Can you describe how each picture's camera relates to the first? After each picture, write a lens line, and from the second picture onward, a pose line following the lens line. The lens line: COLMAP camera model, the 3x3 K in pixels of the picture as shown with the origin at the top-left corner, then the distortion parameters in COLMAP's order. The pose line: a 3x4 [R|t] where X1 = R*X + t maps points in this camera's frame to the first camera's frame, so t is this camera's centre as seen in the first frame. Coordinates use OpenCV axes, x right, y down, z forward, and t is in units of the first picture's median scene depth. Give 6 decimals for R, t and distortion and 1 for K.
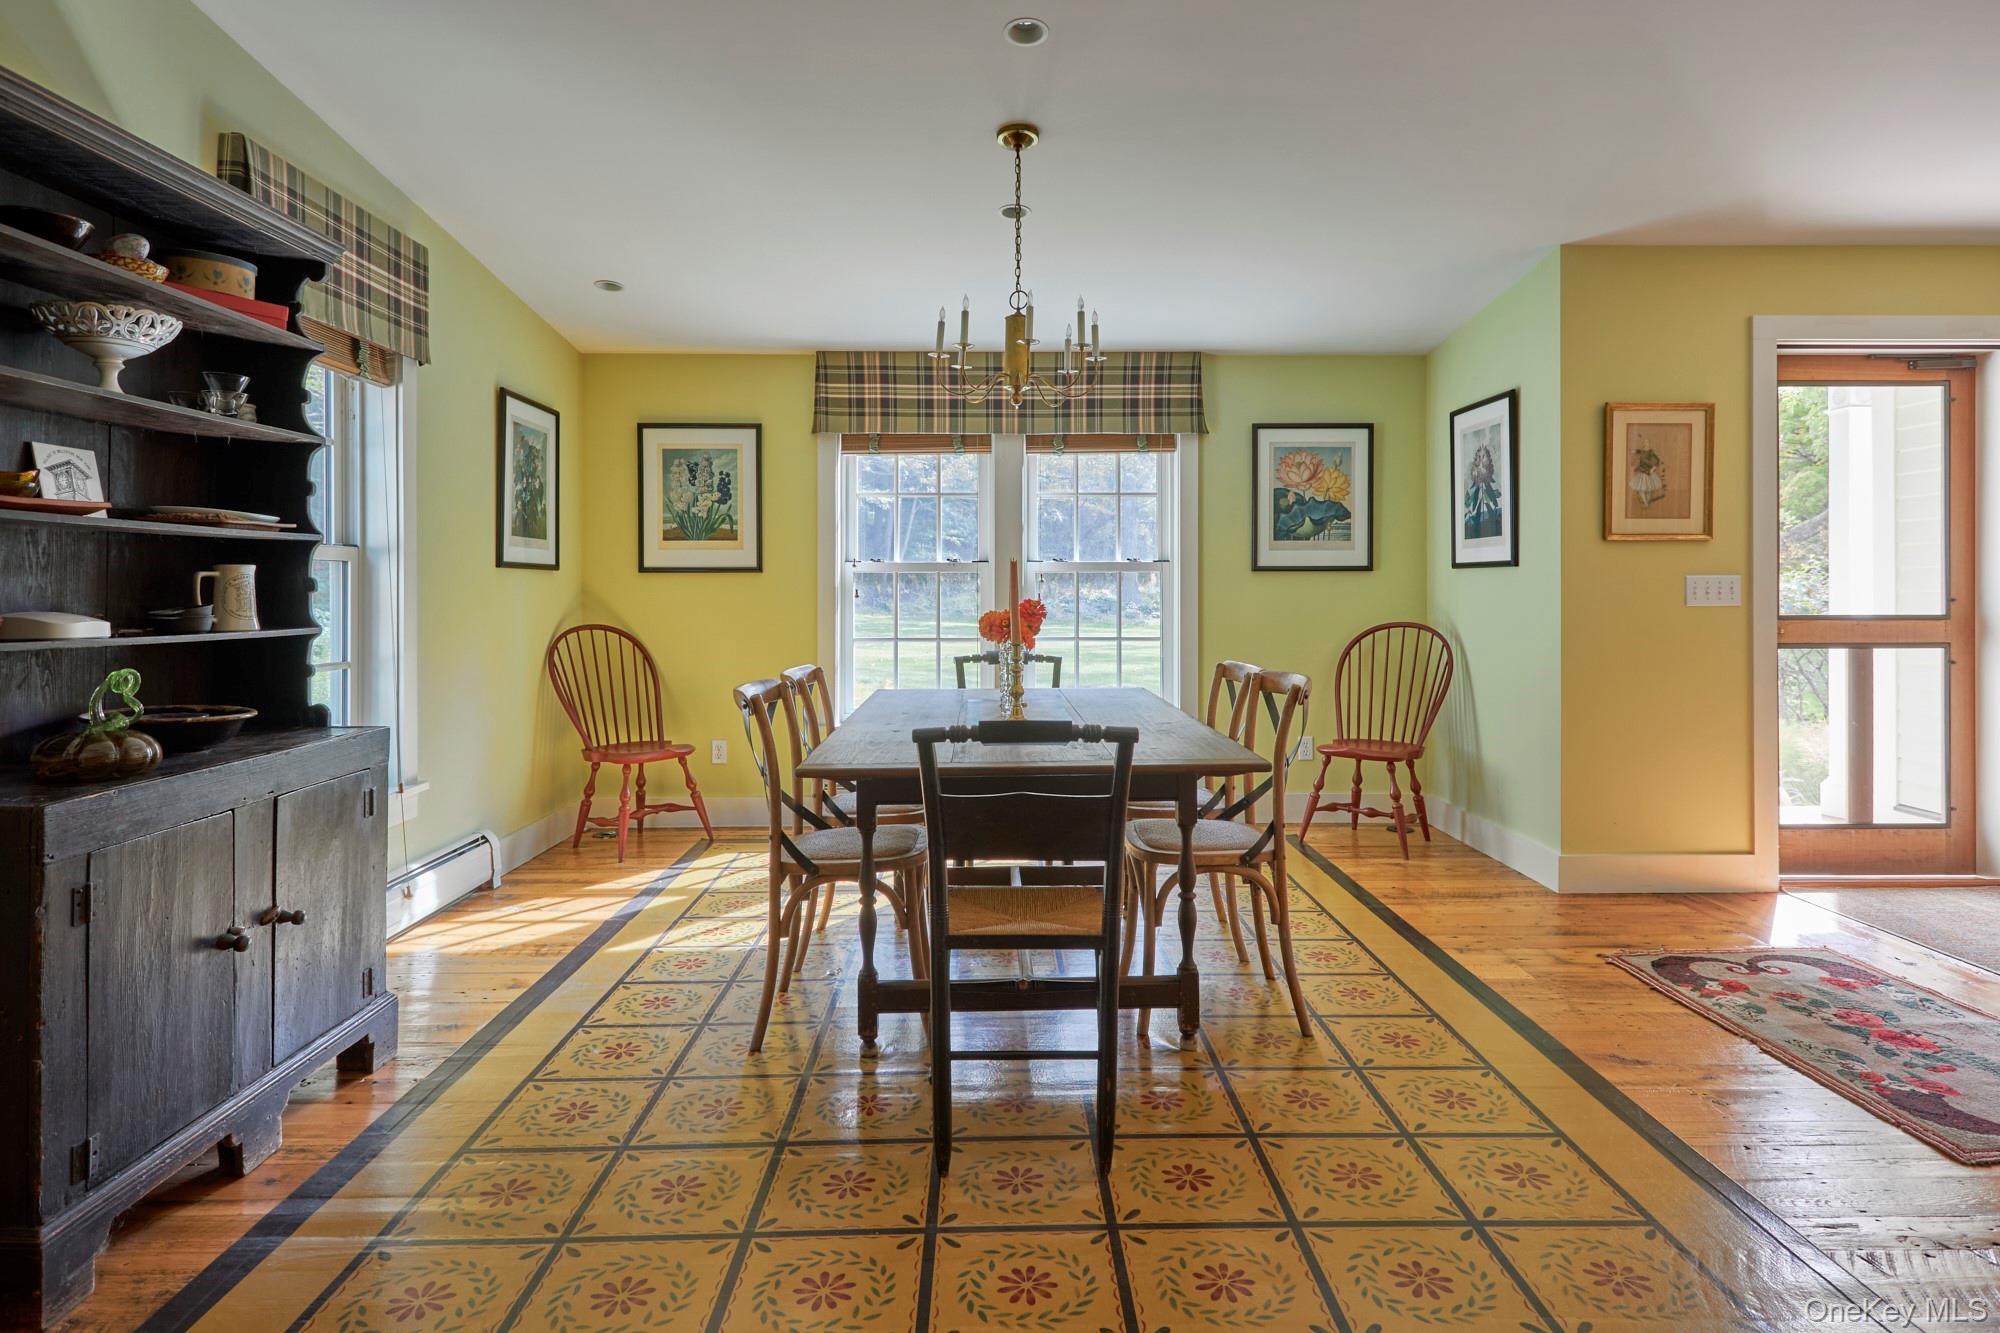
lens RADIAL K [[1148.1, 0, 939.5], [0, 1148.1, 603.2], [0, 0, 1]] dist [0.001653, -0.003996]
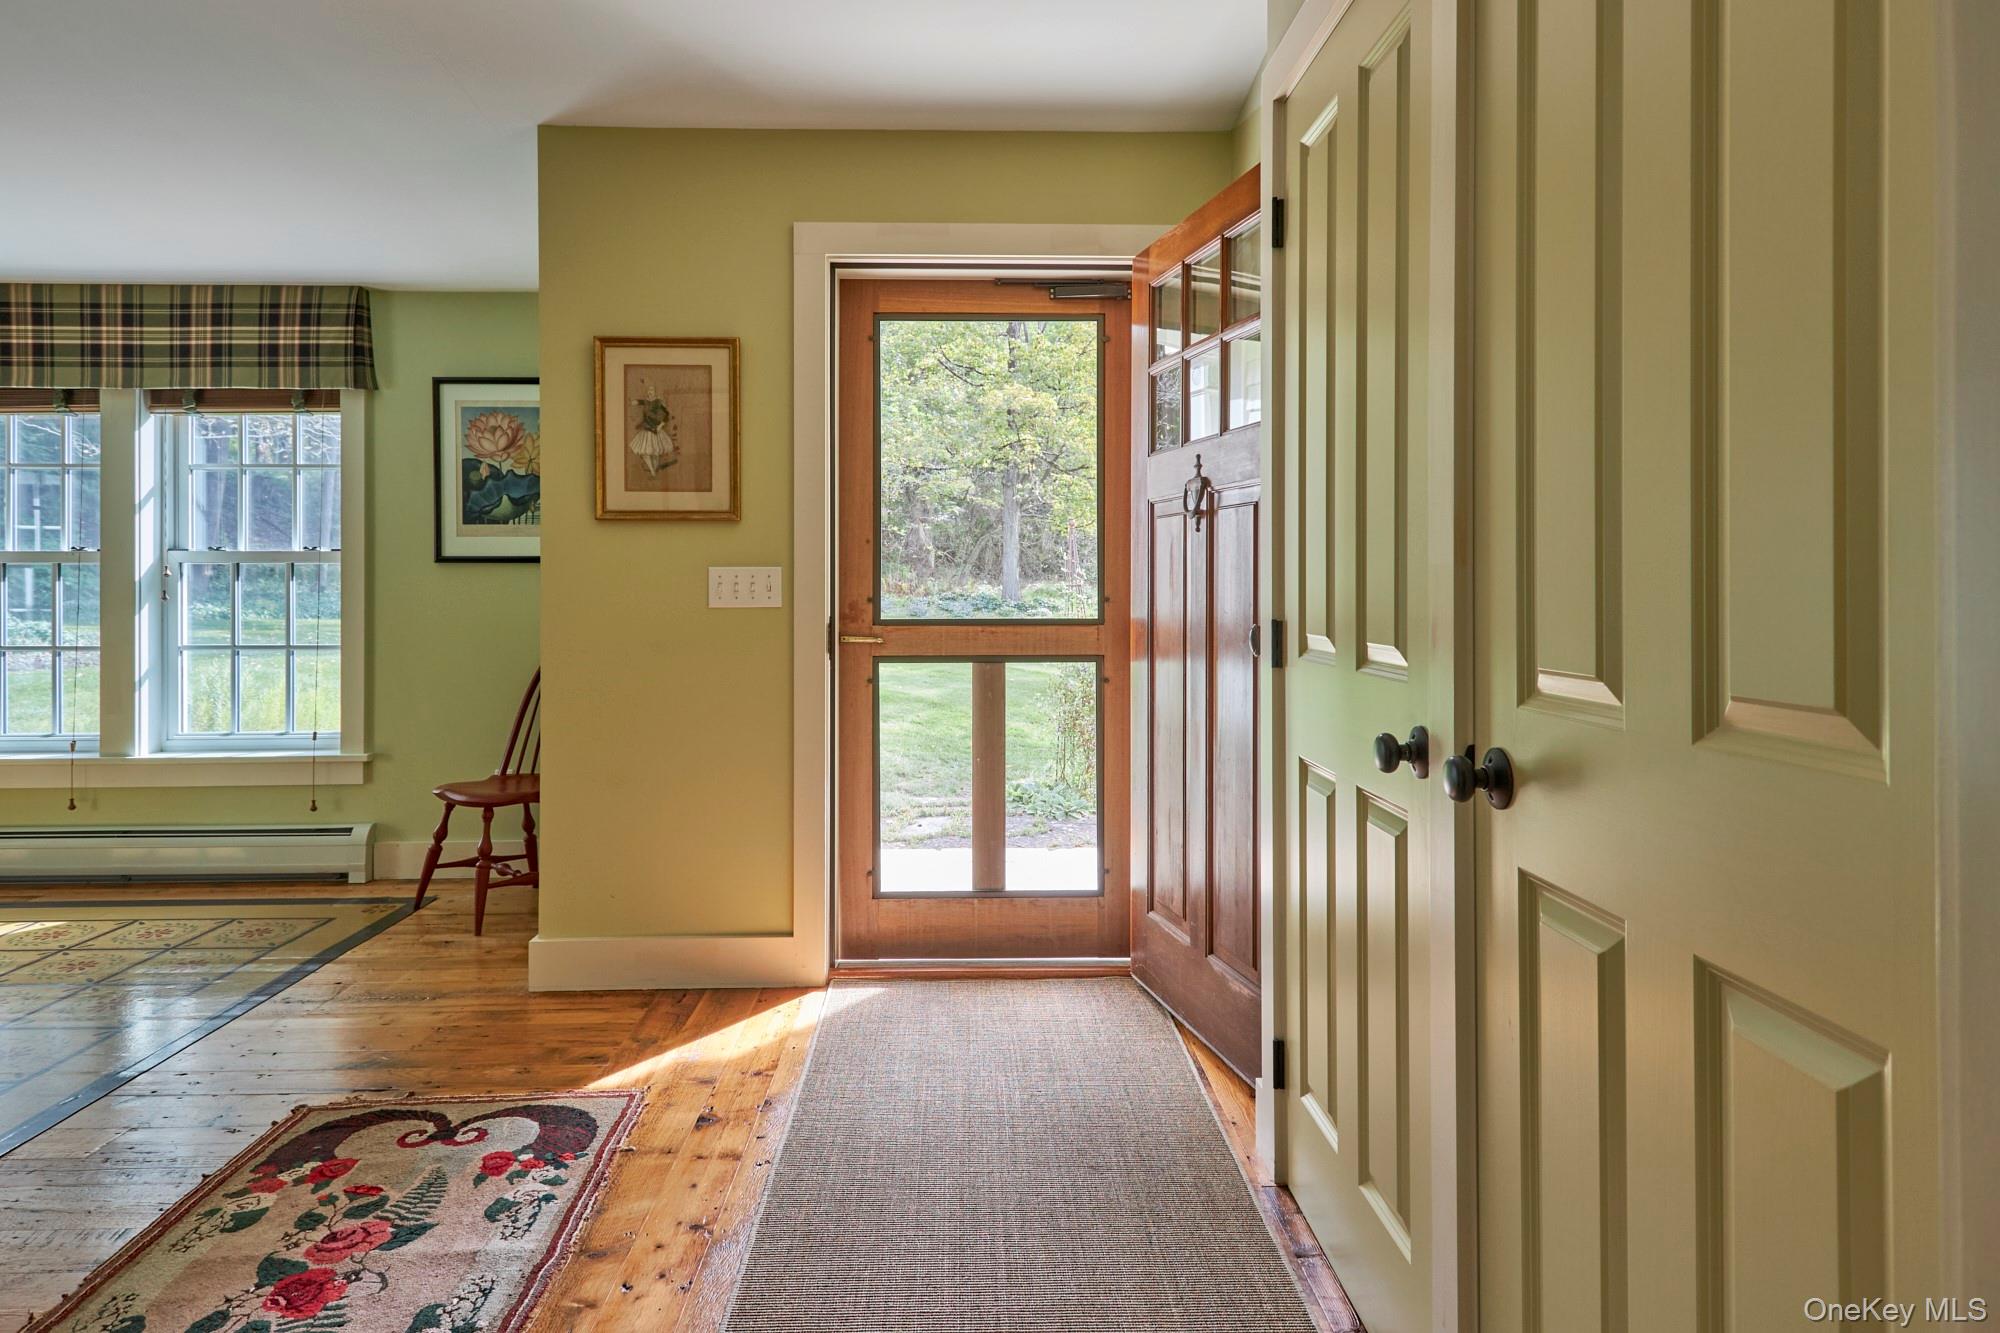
lens RADIAL K [[1148.1, 0, 1031.4], [0, 1148.1, 597.1], [0, 0, 1]] dist [0.001653, -0.003996]
pose [[0.999412, 0.000106, 0.034290, 0.665463], [-0.000052, 0.999999, -0.001587, -0.002637], [-0.034290, 0.001585, 0.999411, 0.191053]]
